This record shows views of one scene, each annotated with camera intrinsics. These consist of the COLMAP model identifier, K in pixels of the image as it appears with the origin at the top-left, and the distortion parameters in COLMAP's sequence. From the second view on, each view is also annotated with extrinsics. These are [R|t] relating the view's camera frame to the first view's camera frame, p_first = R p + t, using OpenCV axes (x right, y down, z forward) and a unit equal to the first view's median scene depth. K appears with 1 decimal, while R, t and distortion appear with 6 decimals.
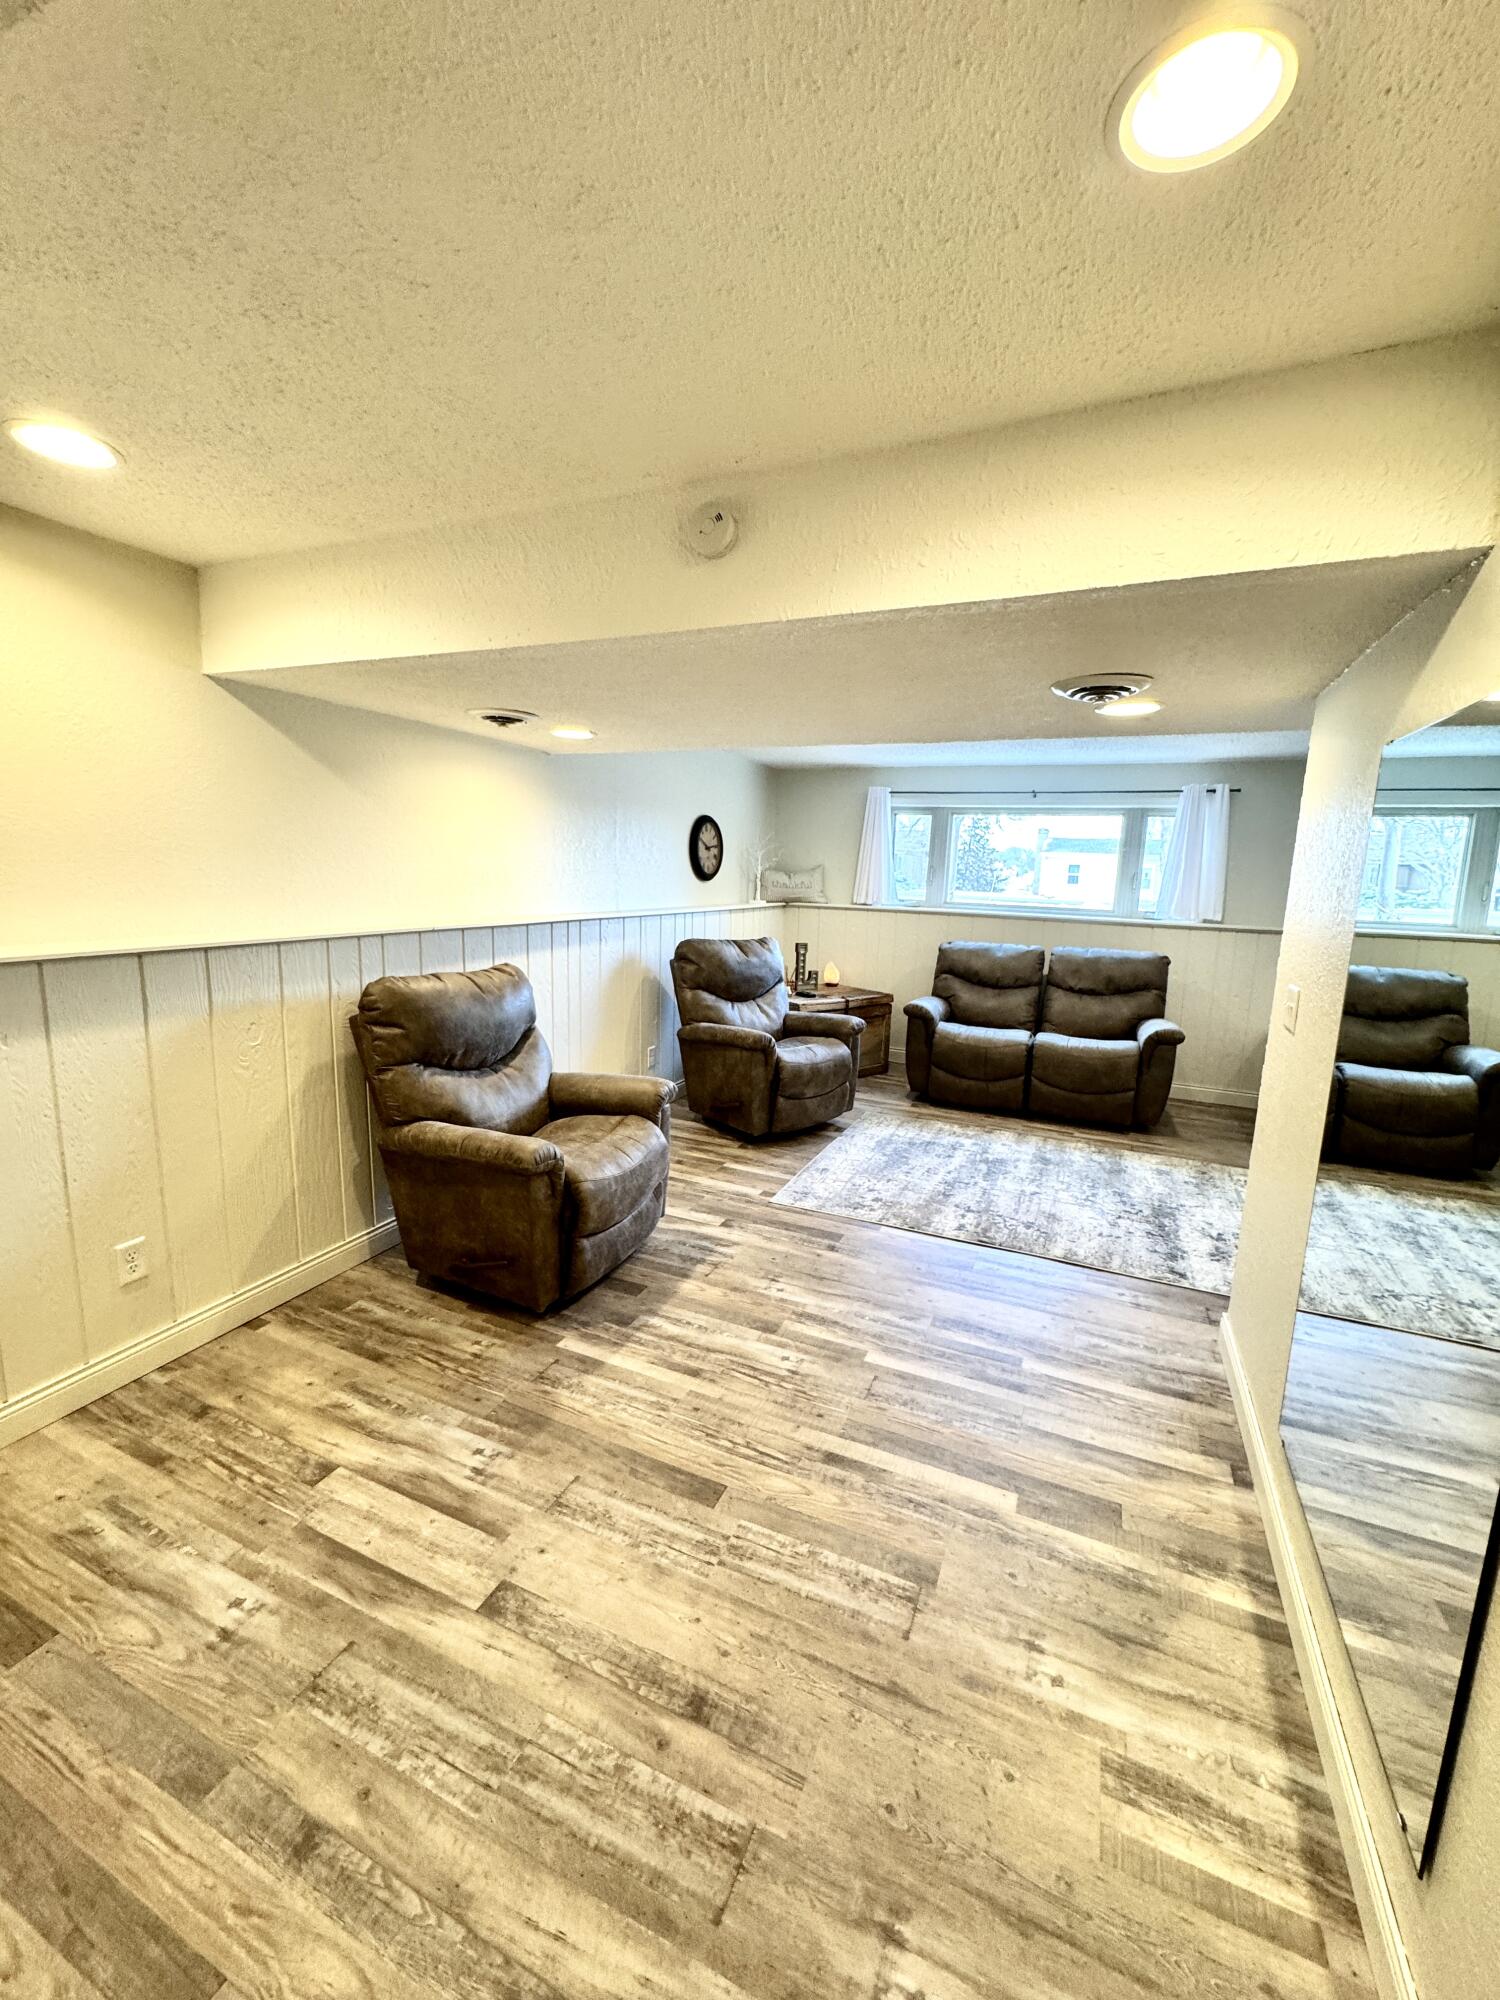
lens RADIAL K [[797.3, 0, 759.7], [0, 797.3, 1002.3], [0, 0, 1]] dist [-0.007385, 0.001291]
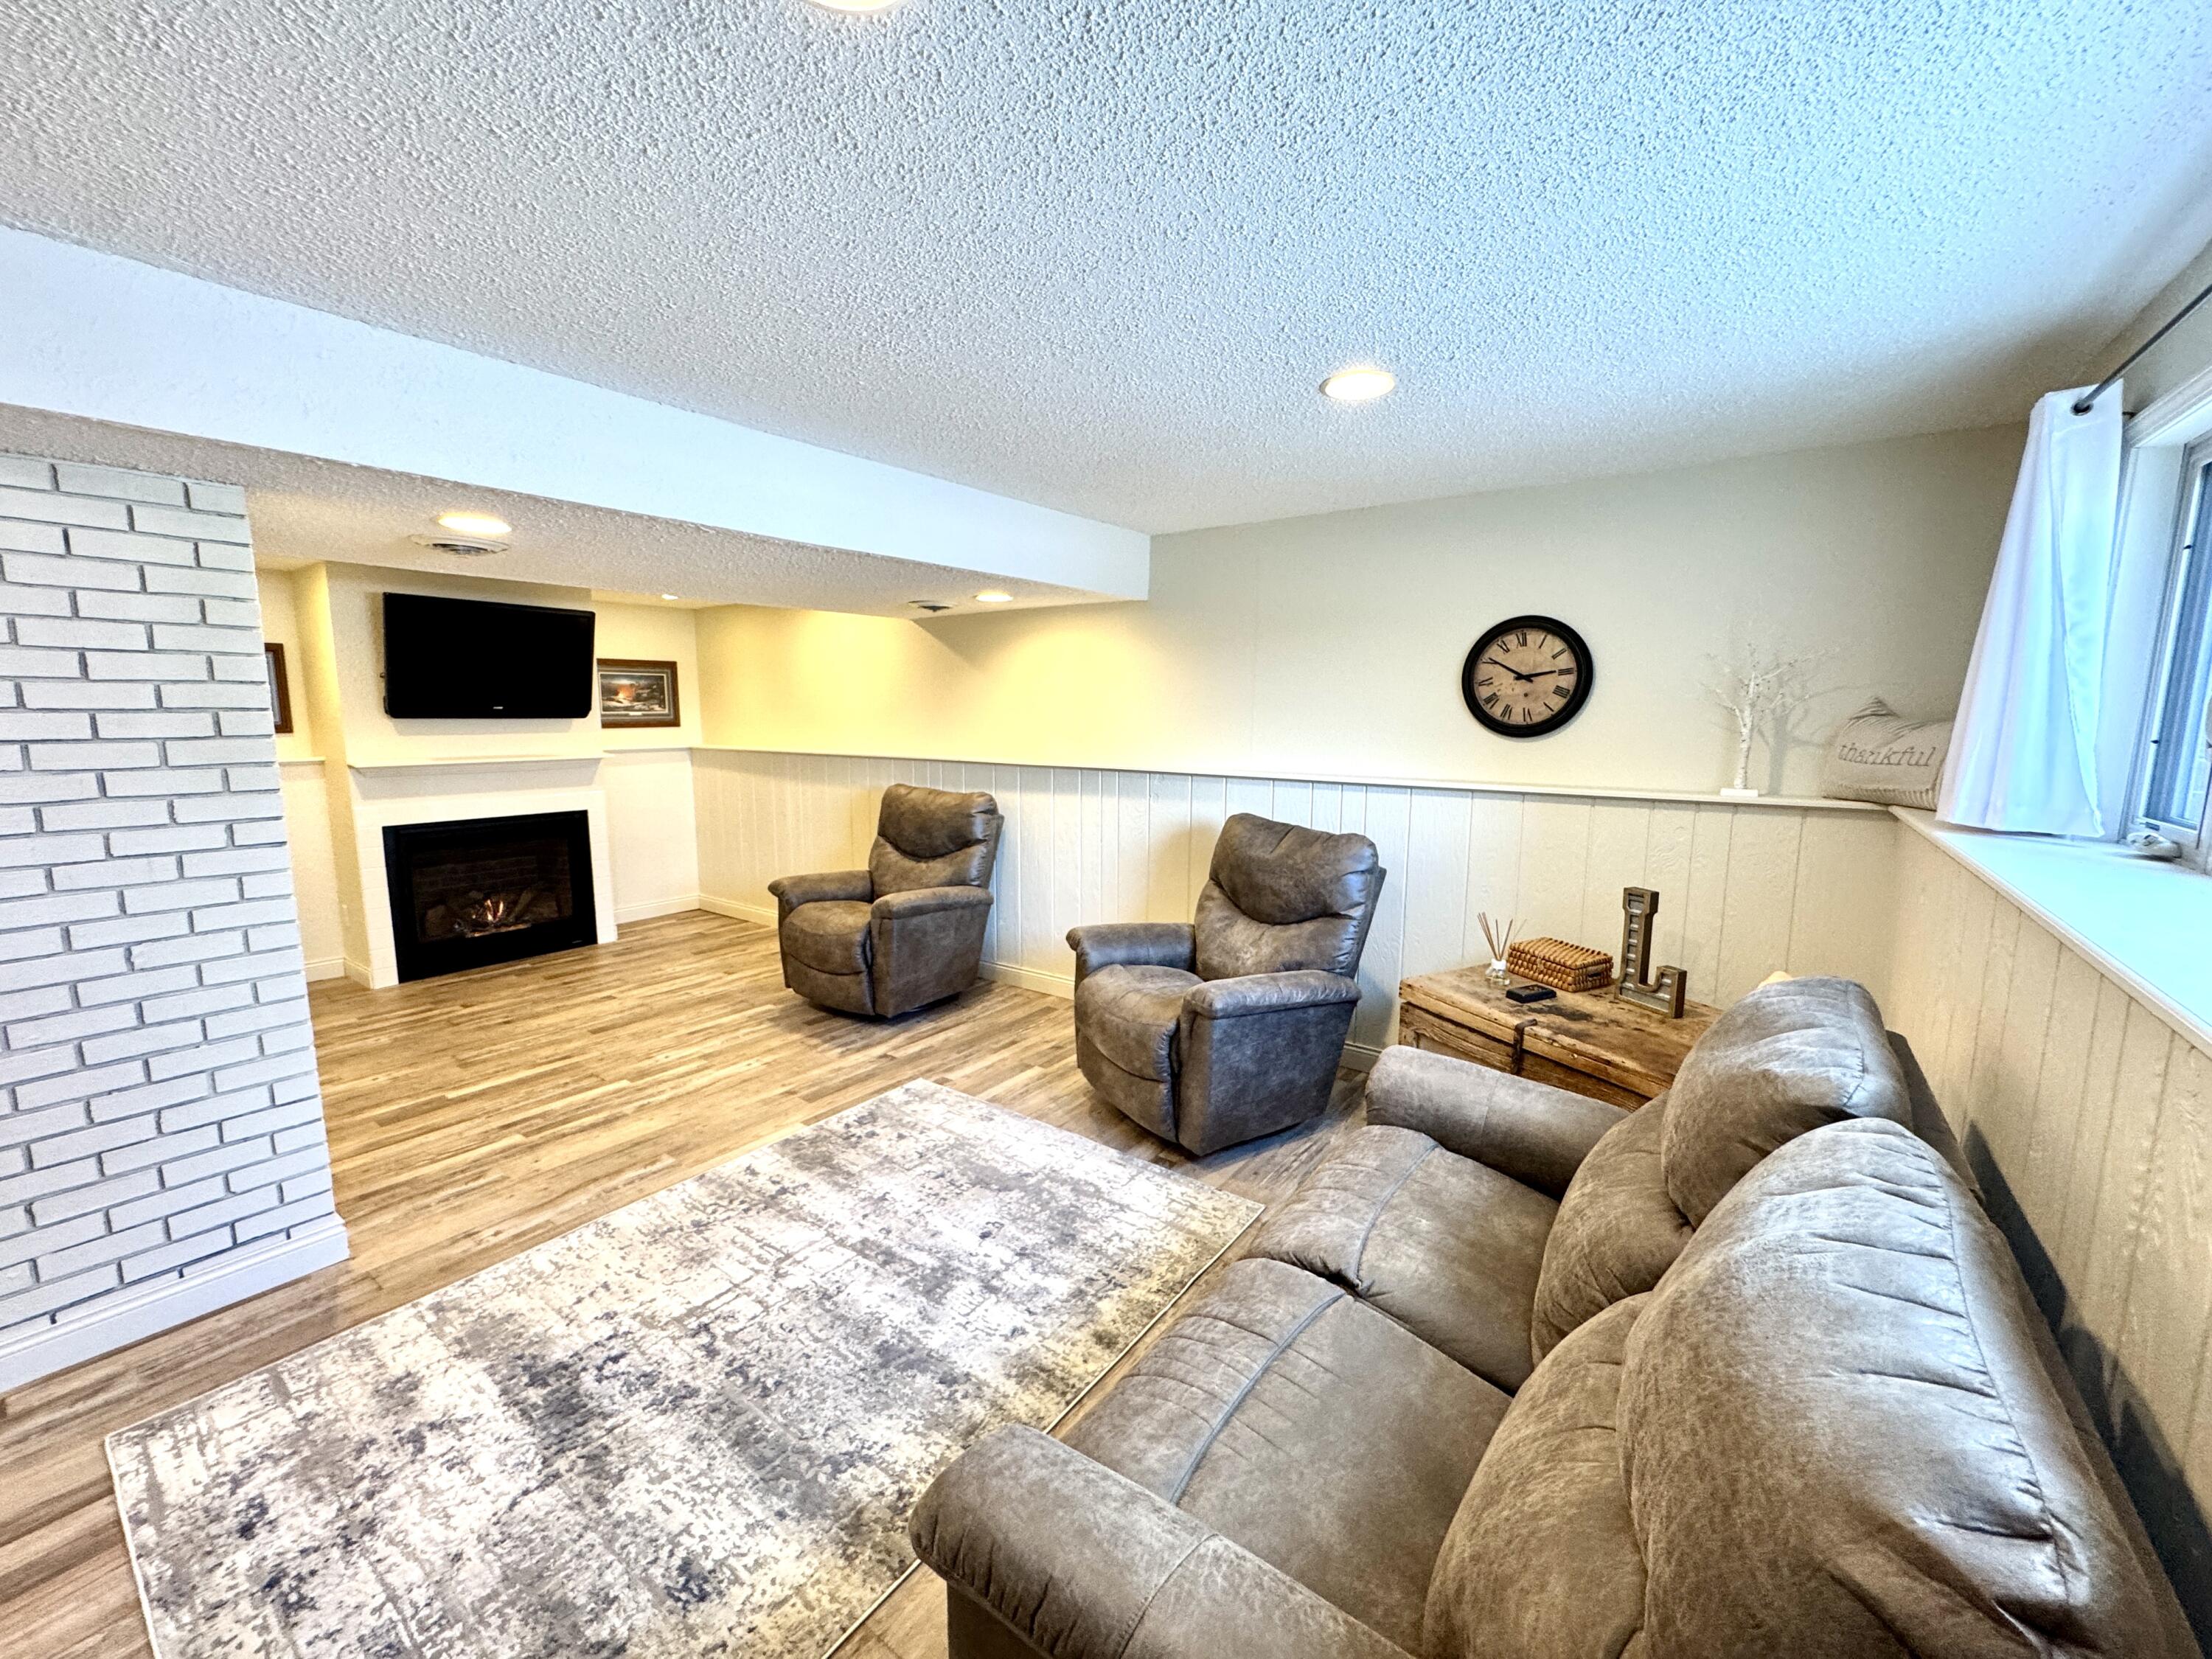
lens RADIAL K [[881.8, 0, 1101.1], [0, 881.8, 831.7], [0, 0, 1]] dist [-0.007385, 0.001291]
pose [[-0.223124, 0.101745, -0.969466, 0.989438], [-0.170904, 0.975050, 0.141664, -0.216301], [0.959691, 0.197294, -0.200168, 1.470334]]
